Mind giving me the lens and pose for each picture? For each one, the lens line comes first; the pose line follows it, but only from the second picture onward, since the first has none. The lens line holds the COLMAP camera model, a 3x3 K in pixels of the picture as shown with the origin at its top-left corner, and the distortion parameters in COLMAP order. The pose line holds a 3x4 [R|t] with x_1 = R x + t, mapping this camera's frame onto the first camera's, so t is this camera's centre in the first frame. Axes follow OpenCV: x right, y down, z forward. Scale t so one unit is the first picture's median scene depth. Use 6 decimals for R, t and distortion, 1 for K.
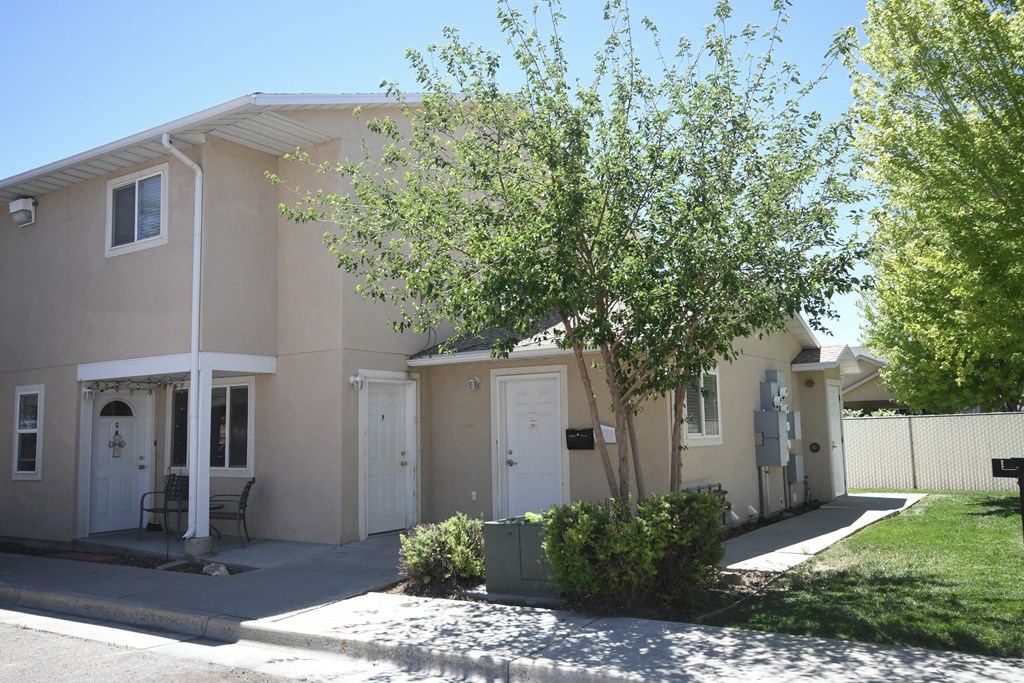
lens RADIAL K [[841.9, 0, 517.6], [0, 841.9, 345.1], [0, 0, 1]] dist [0.010955, 0.008928]
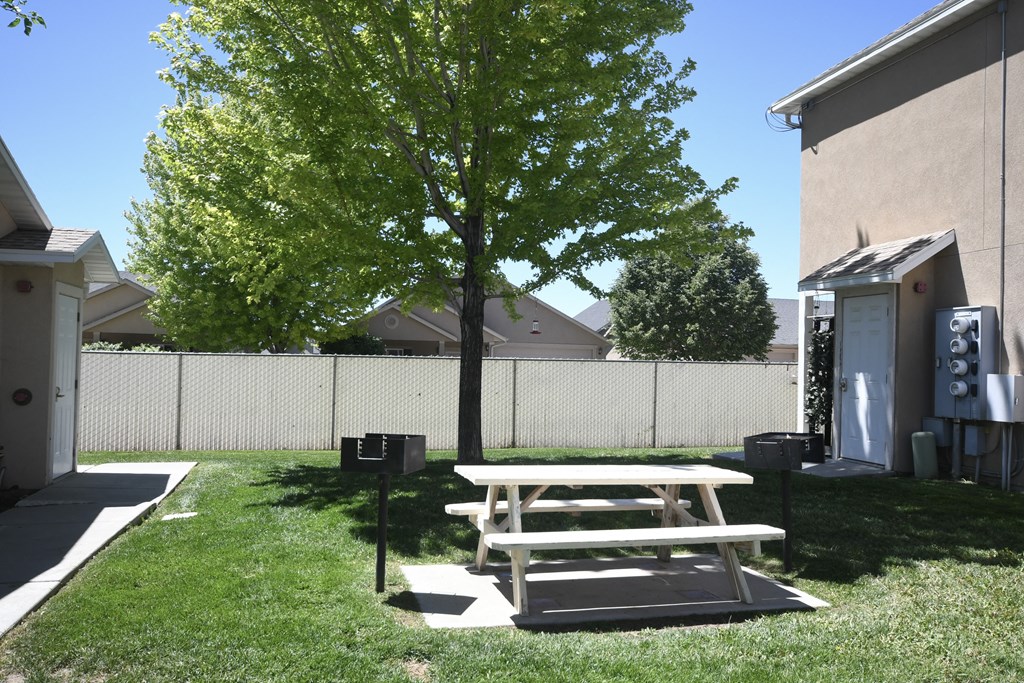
lens RADIAL K [[841.9, 0, 517.6], [0, 841.9, 345.1], [0, 0, 1]] dist [0.010955, 0.008928]
pose [[0.678639, 0.058458, 0.732142, 0.107415], [-0.112503, 0.993338, 0.024969, 0.022713], [-0.725805, -0.099313, 0.680694, 0.248870]]
